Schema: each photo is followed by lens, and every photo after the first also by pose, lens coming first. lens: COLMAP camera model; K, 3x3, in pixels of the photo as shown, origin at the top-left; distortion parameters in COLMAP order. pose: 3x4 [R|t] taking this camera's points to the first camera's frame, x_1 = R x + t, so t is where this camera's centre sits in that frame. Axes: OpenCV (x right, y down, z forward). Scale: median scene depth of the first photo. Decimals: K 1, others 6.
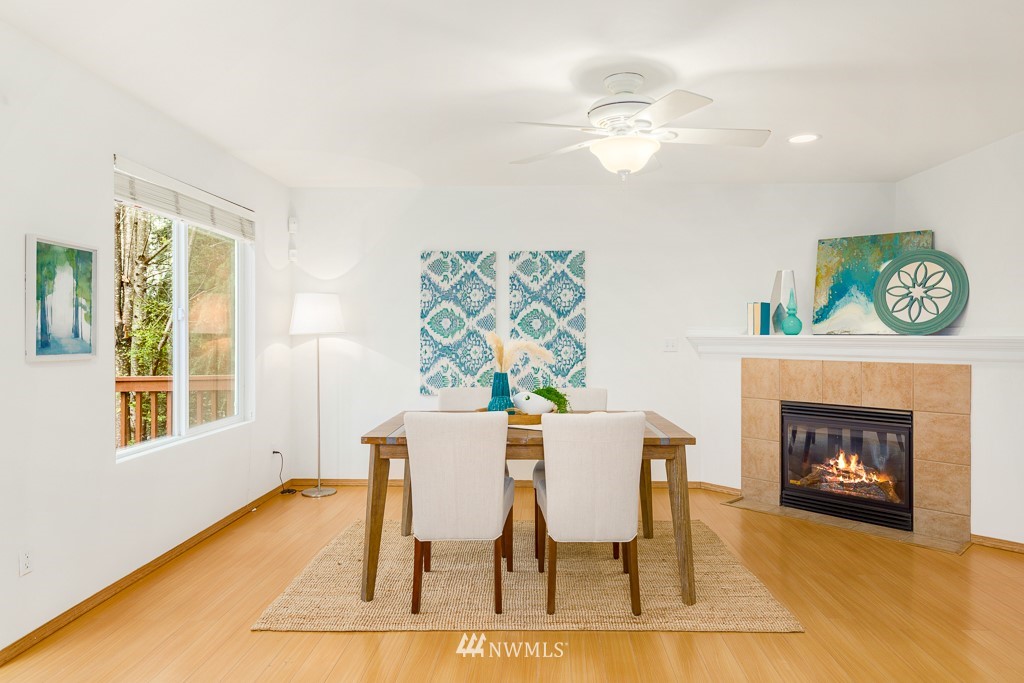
lens RADIAL K [[632.2, 0, 514.6], [0, 632.2, 336.4], [0, 0, 1]] dist [-0.002145, -0.000734]
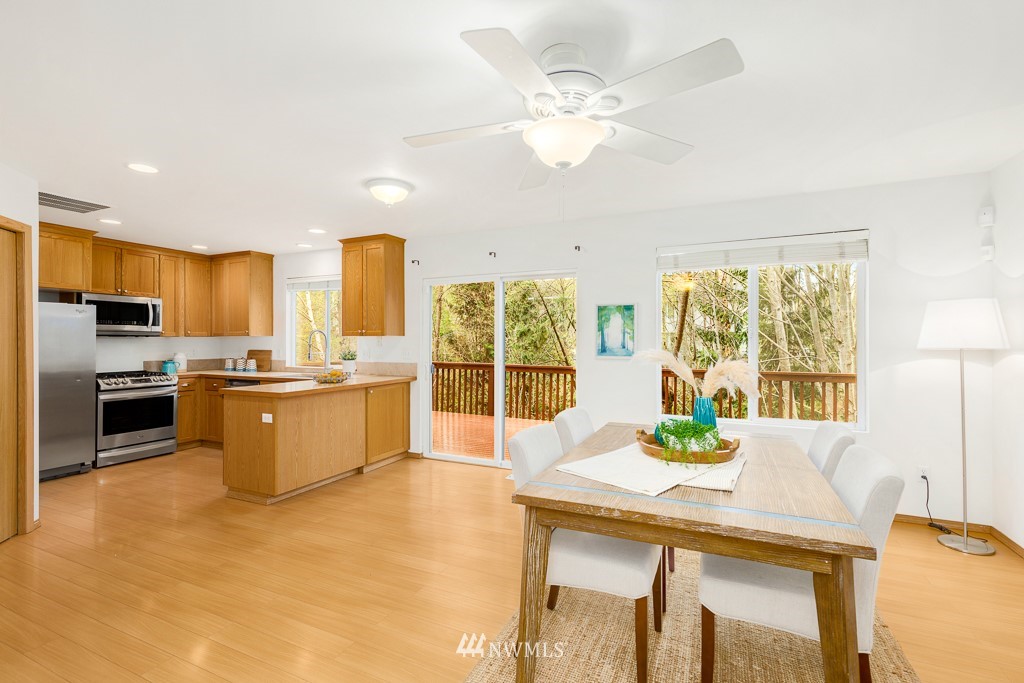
lens RADIAL K [[458.4, 0, 514.0], [0, 458.4, 339.2], [0, 0, 1]] dist [0.003334, -0.000062]
pose [[-0.386870, -0.001552, -0.922133, 0.469700], [-0.003736, 0.999993, -0.000116, -0.015074], [0.922127, 0.003401, -0.386873, 0.719896]]
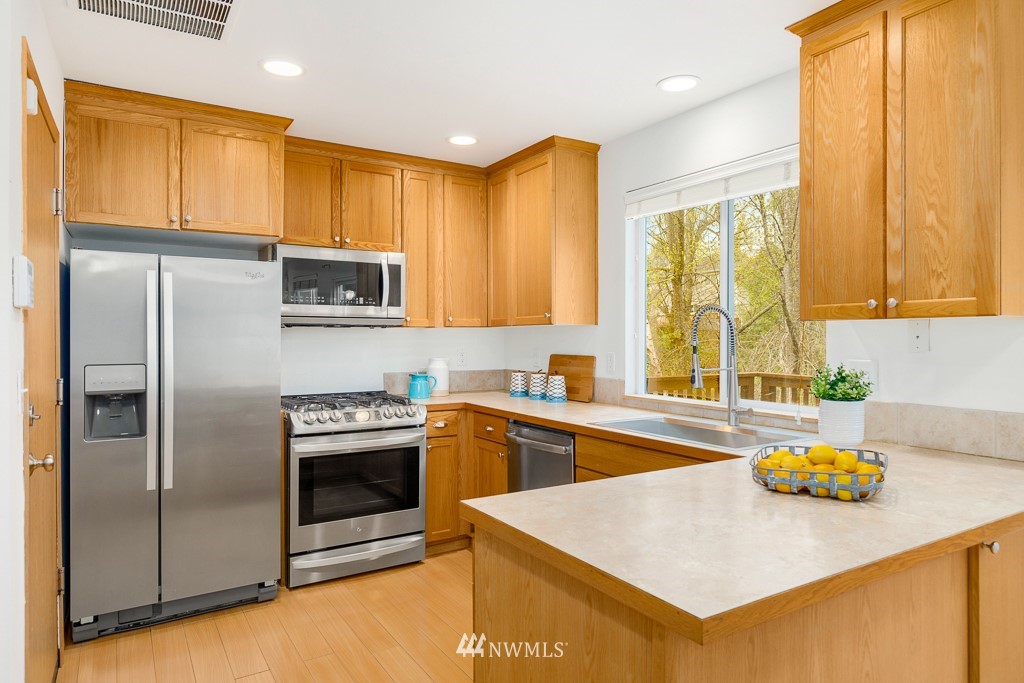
lens RADIAL K [[632.2, 0, 514.6], [0, 632.2, 336.4], [0, 0, 1]] dist [-0.002145, -0.000734]
pose [[-0.830950, 0.001597, -0.556345, 0.083998], [-0.001584, 0.999985, 0.005235, -0.011330], [0.556345, 0.005231, -0.830935, 0.213840]]
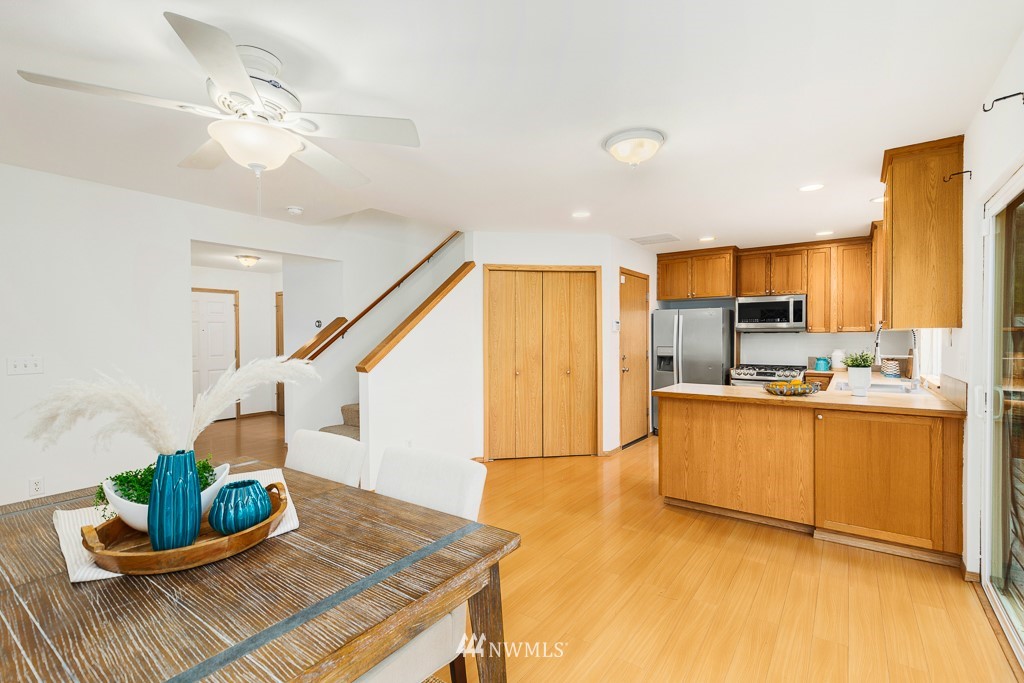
lens RADIAL K [[460.5, 0, 512.0], [0, 460.5, 341.5], [0, 0, 1]] dist [0.002752, -0.000009]
pose [[-0.832467, 0.000073, 0.554074, -0.278902], [0.008522, 0.999883, 0.012672, -0.016911], [-0.554009, 0.015271, -0.832371, 0.816595]]
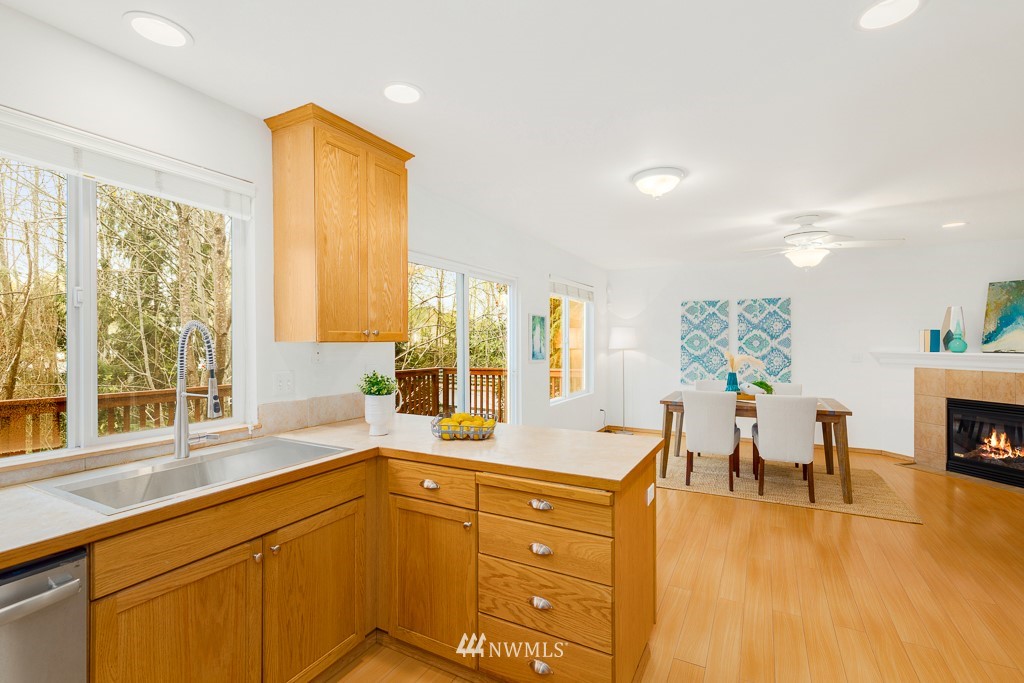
lens RADIAL K [[460.5, 0, 512.0], [0, 460.5, 341.5], [0, 0, 1]] dist [0.002752, -0.000009]
pose [[0.894338, 0.001111, -0.447390, 0.003577], [-0.002480, 0.999994, -0.002475, -0.021224], [0.447384, 0.003323, 0.894336, -0.372645]]
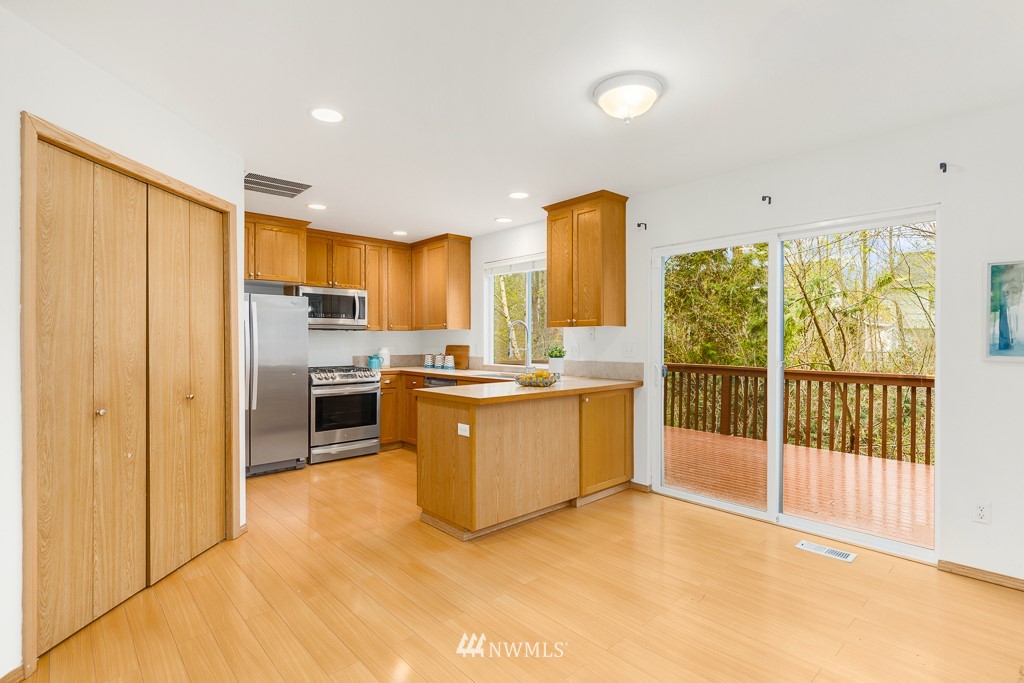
lens RADIAL K [[492.6, 0, 514.8], [0, 492.6, 341.1], [0, 0, 1]] dist [0.005275, 0.000242]
pose [[-0.712356, 0.003446, -0.701810, 0.325515], [-0.002370, 0.999970, 0.007316, -0.002302], [0.701814, 0.006874, -0.712327, 0.548266]]
